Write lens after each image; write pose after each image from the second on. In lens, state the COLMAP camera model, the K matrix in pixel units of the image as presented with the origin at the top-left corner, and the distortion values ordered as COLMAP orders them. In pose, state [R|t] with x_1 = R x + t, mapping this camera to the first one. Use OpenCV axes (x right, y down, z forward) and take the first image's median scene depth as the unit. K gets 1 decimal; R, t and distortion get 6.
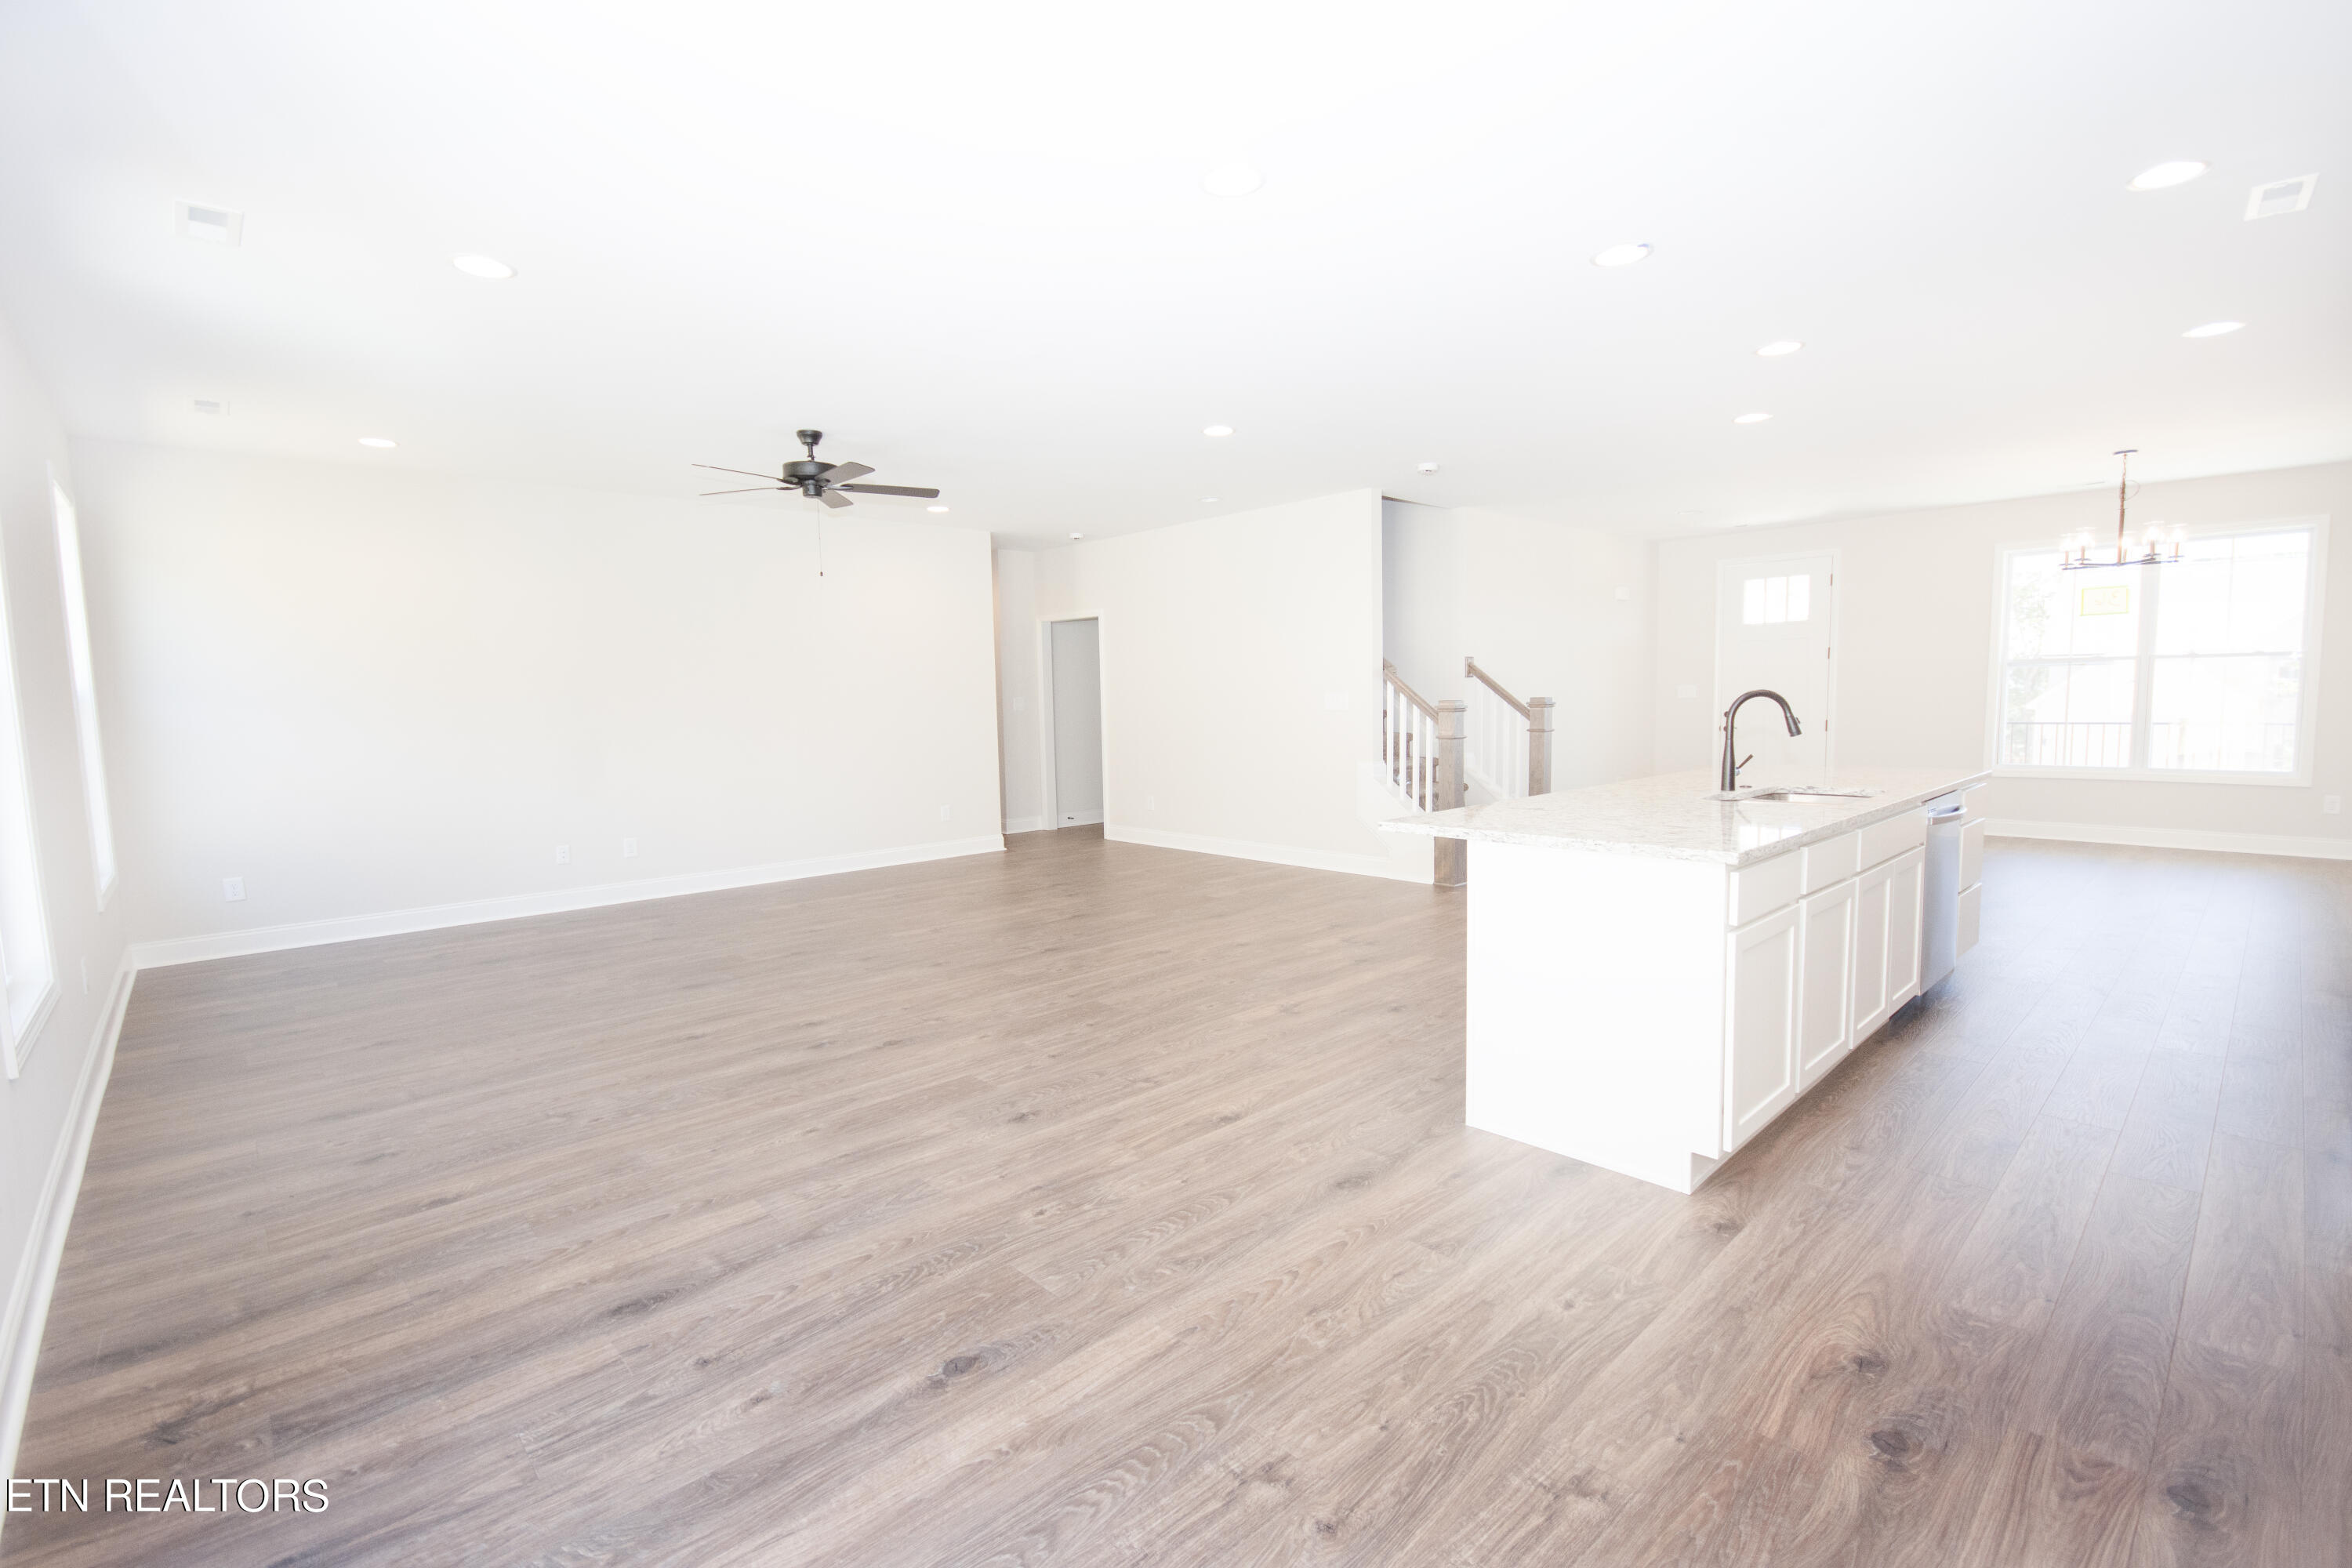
lens RADIAL K [[1039.4, 0, 1165.8], [0, 1039.4, 793.1], [0, 0, 1]] dist [0.002630, -0.013768]
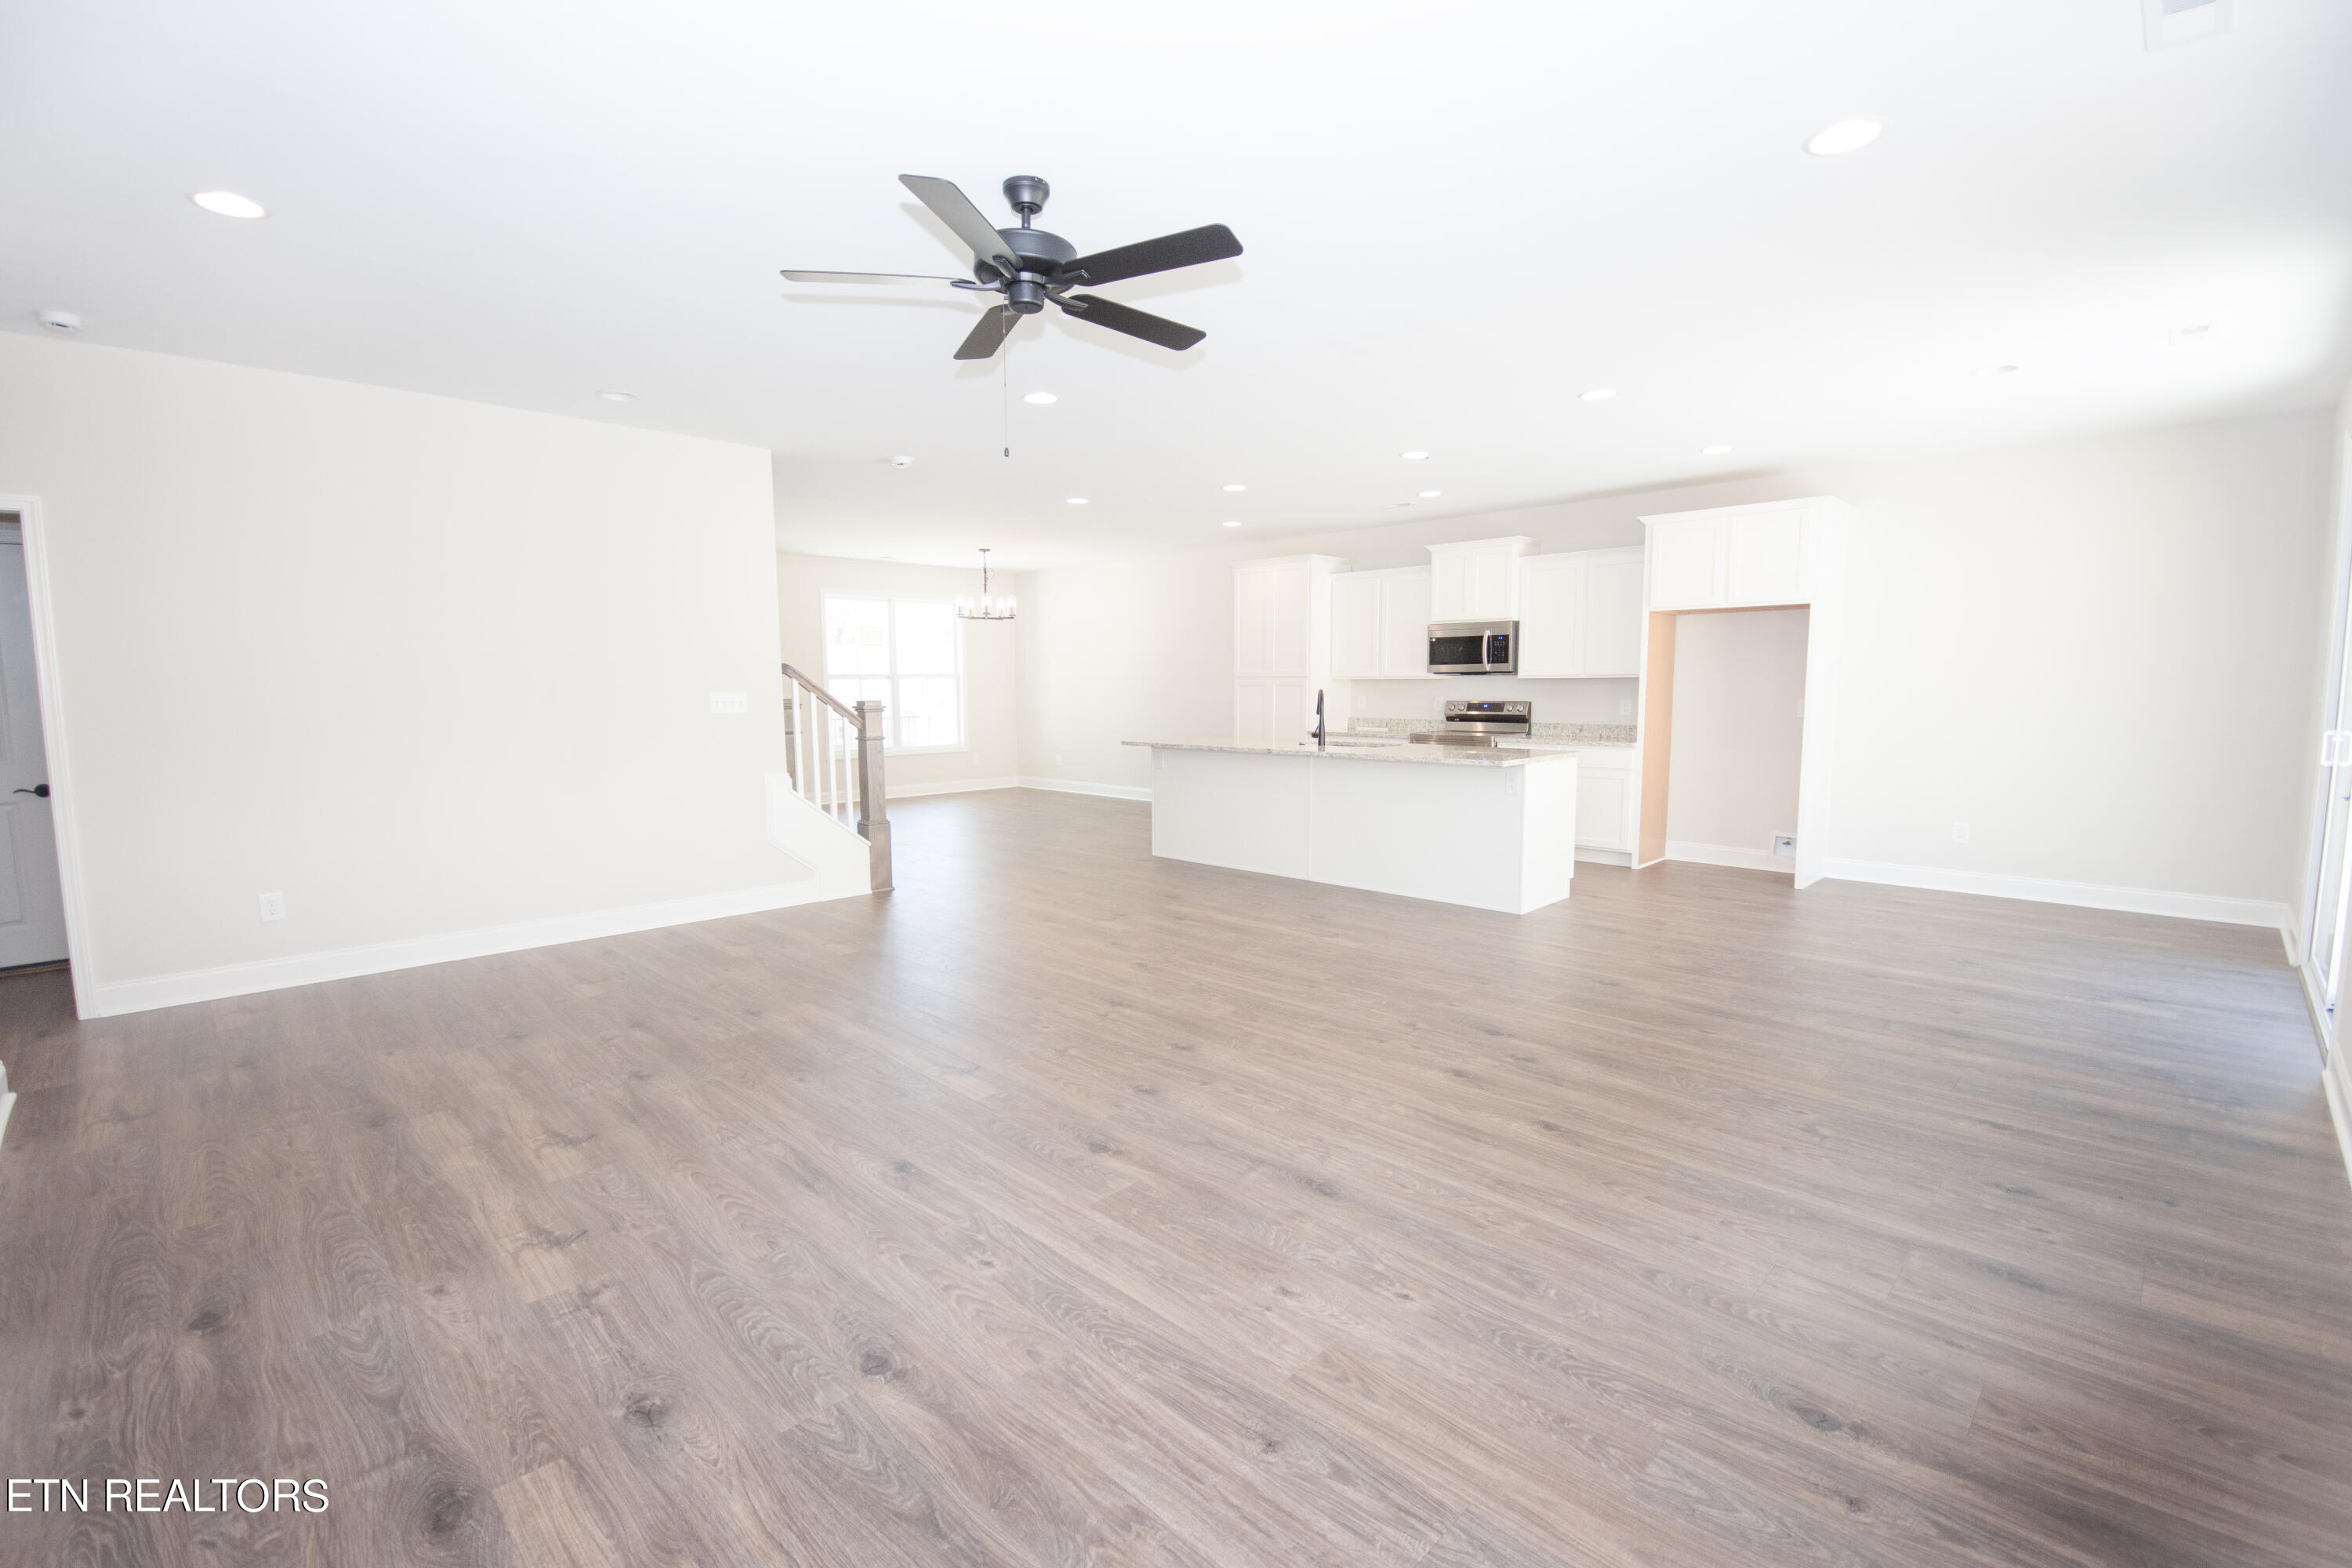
lens RADIAL K [[1039.4, 0, 1165.8], [0, 1039.4, 793.1], [0, 0, 1]] dist [0.002630, -0.013768]
pose [[-0.037305, -0.086083, 0.995589, -1.209422], [0.104805, 0.990451, 0.089565, -0.106201], [-0.993793, 0.107684, -0.027926, 1.305969]]
